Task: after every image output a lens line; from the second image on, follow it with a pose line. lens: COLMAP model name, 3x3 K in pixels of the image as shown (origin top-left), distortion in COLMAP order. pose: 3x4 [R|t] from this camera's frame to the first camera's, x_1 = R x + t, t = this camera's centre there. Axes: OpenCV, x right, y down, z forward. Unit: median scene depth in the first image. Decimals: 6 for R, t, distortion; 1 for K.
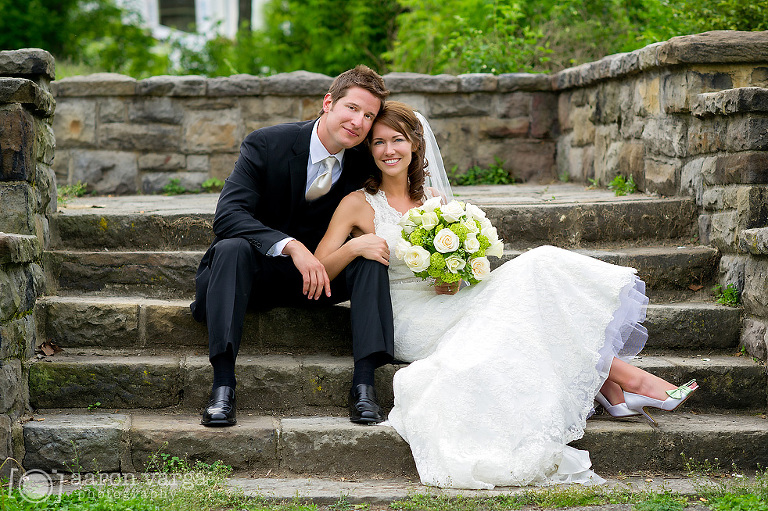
lens RADIAL K [[1883.8, 0, 384.0], [0, 1883.8, 255.5], [0, 0, 1]] dist [0.081777, 0.356859]
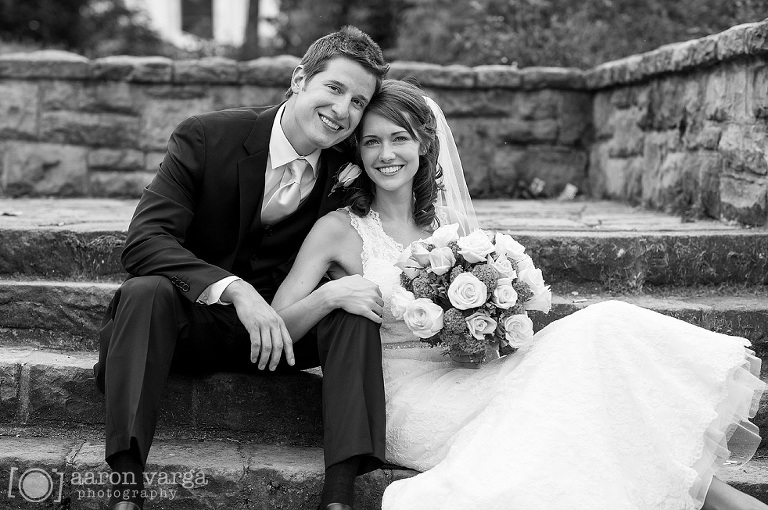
lens RADIAL K [[1871.8, 0, 384.0], [0, 1871.8, 255.0], [0, 0, 1]] dist [0.008881, -0.205683]
pose [[0.999472, 0.032472, 0.000637, 0.001924], [-0.032470, 0.999469, -0.002698, -0.013994], [-0.000724, 0.002676, 0.999996, 0.267263]]
